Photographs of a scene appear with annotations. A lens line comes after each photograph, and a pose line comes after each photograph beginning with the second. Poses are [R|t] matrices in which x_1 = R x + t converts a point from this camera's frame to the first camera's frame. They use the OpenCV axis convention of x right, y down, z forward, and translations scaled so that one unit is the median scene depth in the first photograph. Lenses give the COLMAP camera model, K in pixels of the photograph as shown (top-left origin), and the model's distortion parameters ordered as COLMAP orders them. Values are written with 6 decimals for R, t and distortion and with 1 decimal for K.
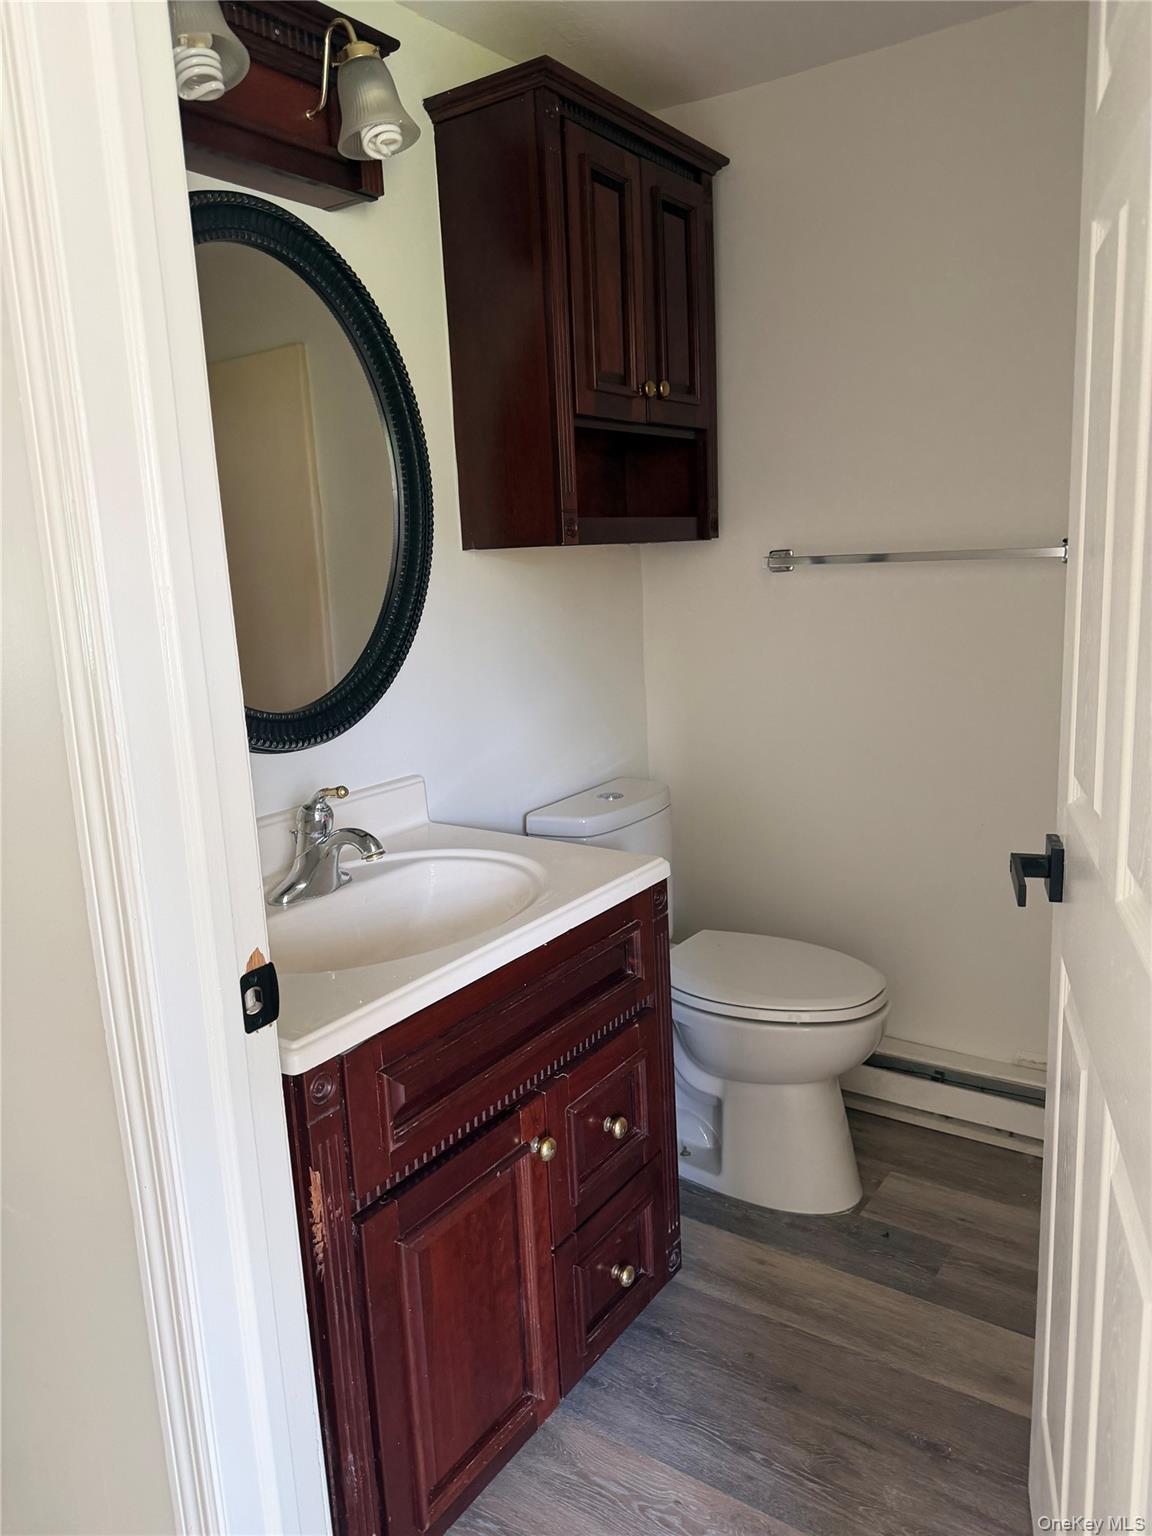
lens RADIAL K [[1091.0, 0, 575.3], [0, 1091.0, 767.6], [0, 0, 1]] dist [0.041967, -0.069880]
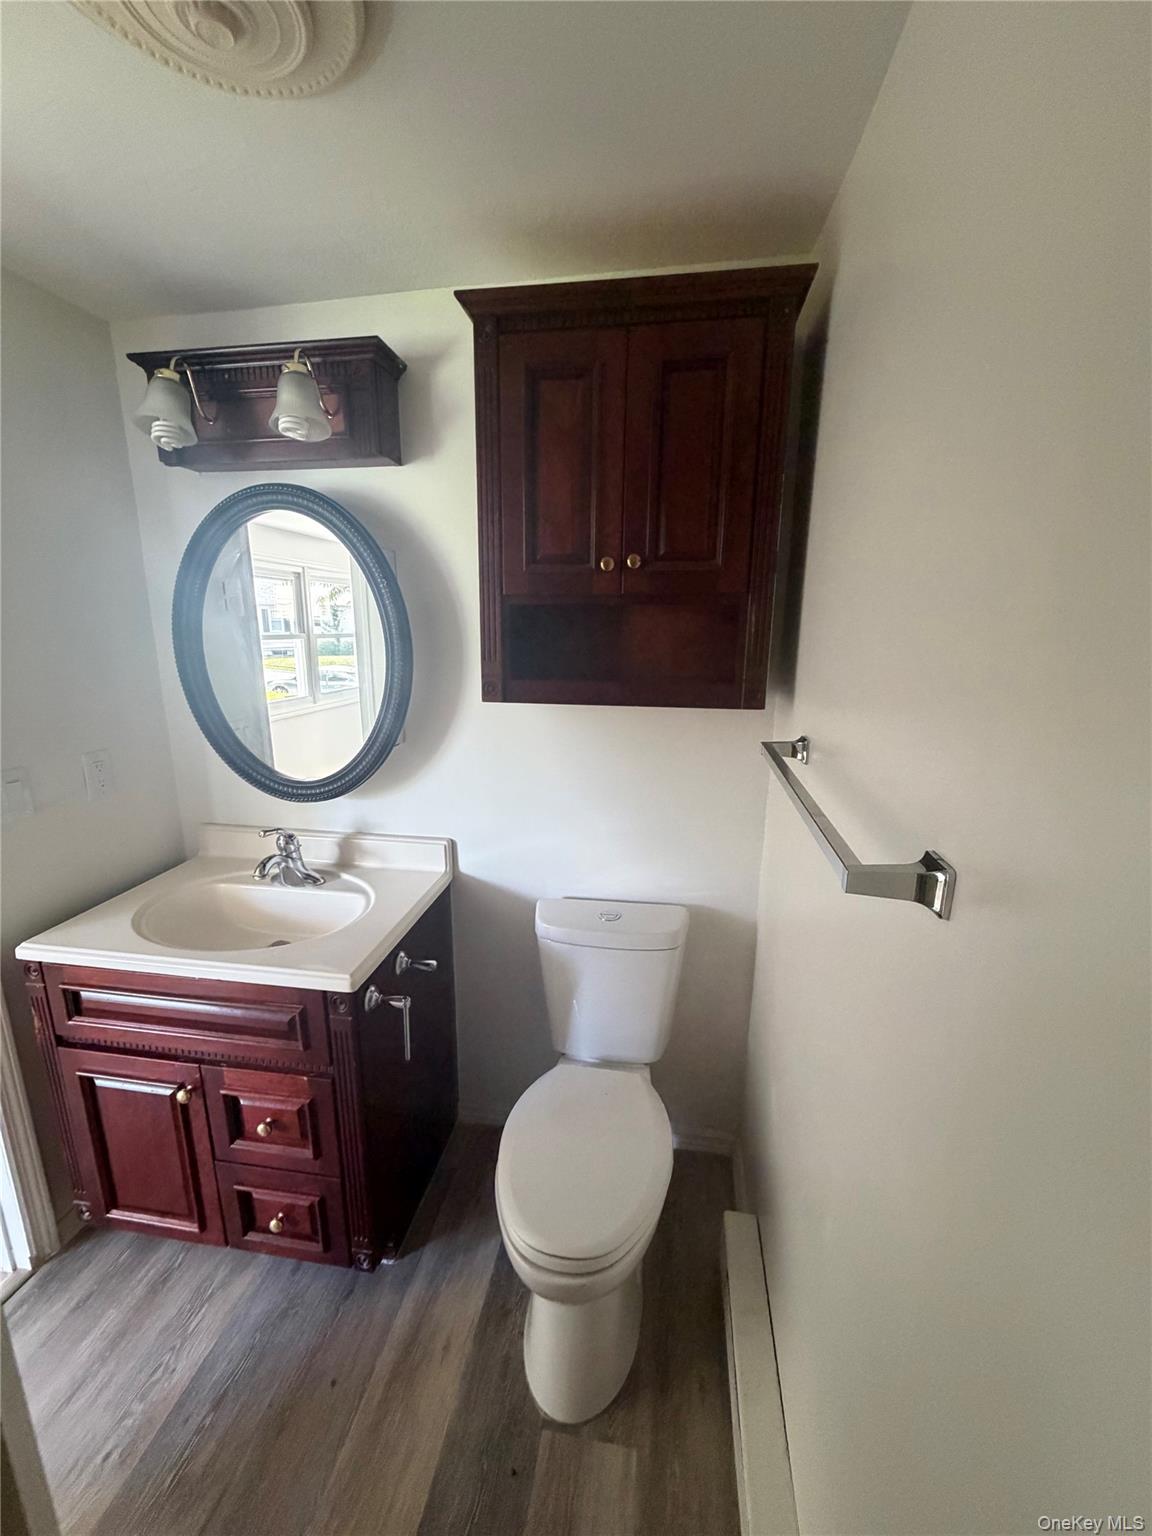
lens RADIAL K [[620.1, 0, 578.9], [0, 620.1, 764.6], [0, 0, 1]] dist [0.002866, 0.000183]
pose [[0.439352, 0.252352, -0.862142, 0.675843], [-0.211248, 0.961842, 0.173882, -0.289531], [0.873123, 0.105730, 0.475896, 0.800110]]
